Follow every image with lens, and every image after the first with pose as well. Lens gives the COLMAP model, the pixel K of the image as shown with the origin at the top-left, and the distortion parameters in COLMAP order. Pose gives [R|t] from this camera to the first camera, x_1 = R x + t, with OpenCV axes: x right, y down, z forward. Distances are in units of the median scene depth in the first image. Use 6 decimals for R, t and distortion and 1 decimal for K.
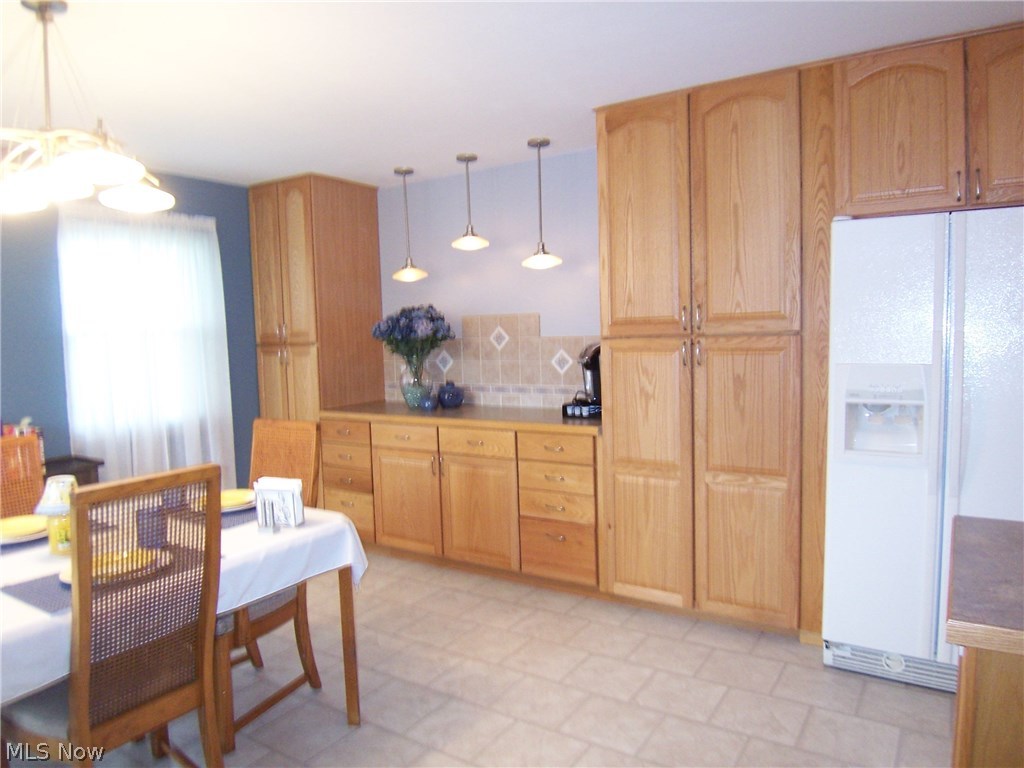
lens RADIAL K [[688.8, 0, 509.7], [0, 688.8, 385.5], [0, 0, 1]] dist [-0.020902, -0.033352]
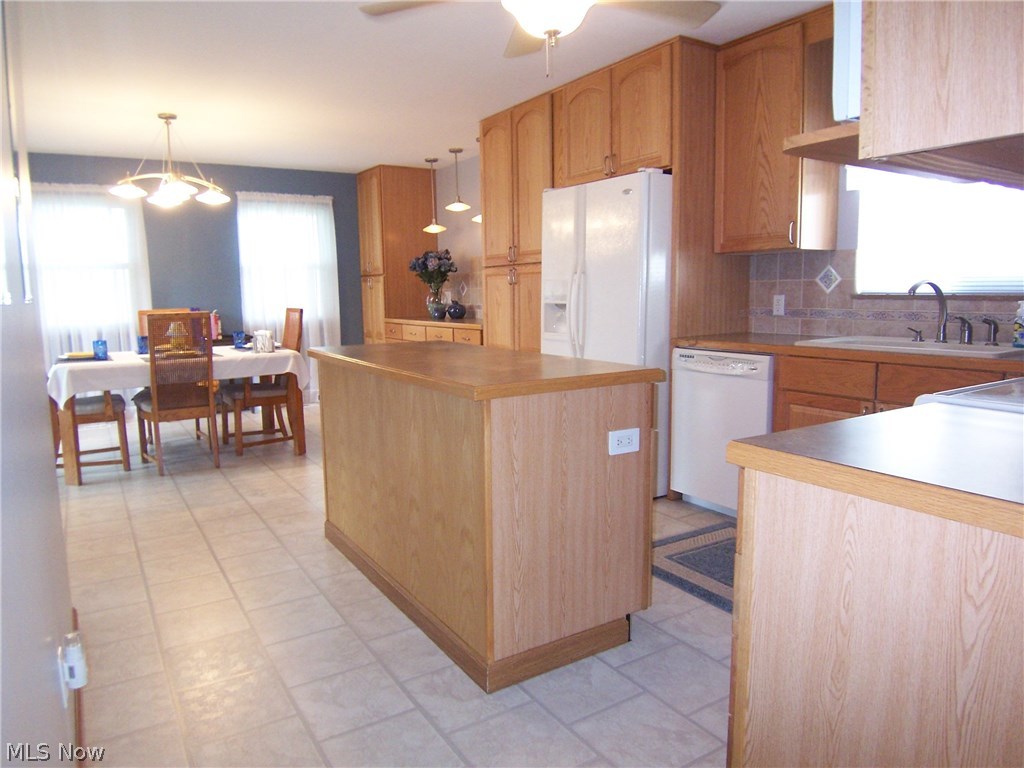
lens RADIAL K [[688.8, 0, 505.1], [0, 688.8, 387.2], [0, 0, 1]] dist [-0.020902, -0.033352]
pose [[0.909357, 0.073971, -0.409387, 0.910497], [-0.045076, 0.995791, 0.079801, 0.081237], [0.413567, -0.054114, 0.908864, -0.464976]]
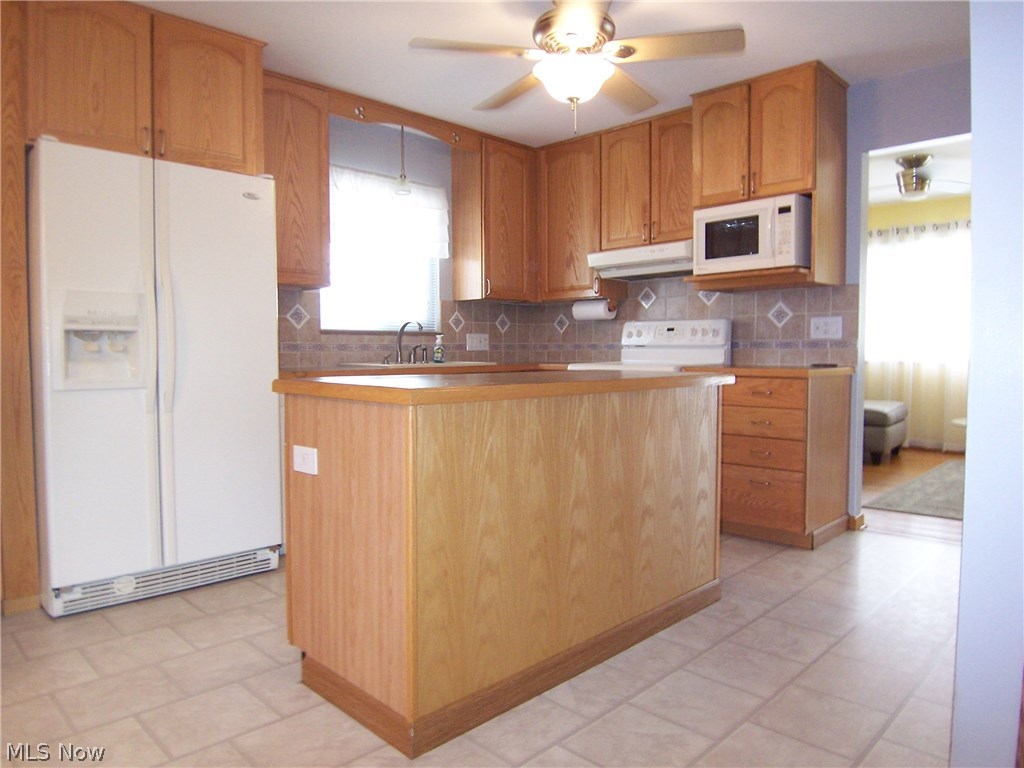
lens RADIAL K [[688.8, 0, 515.8], [0, 688.8, 383.2], [0, 0, 1]] dist [-0.020902, -0.033352]
pose [[0.192607, -0.018174, 0.981108, -0.264161], [0.069173, 0.997593, 0.004899, 0.115384], [-0.978835, 0.066923, 0.193401, 0.164443]]
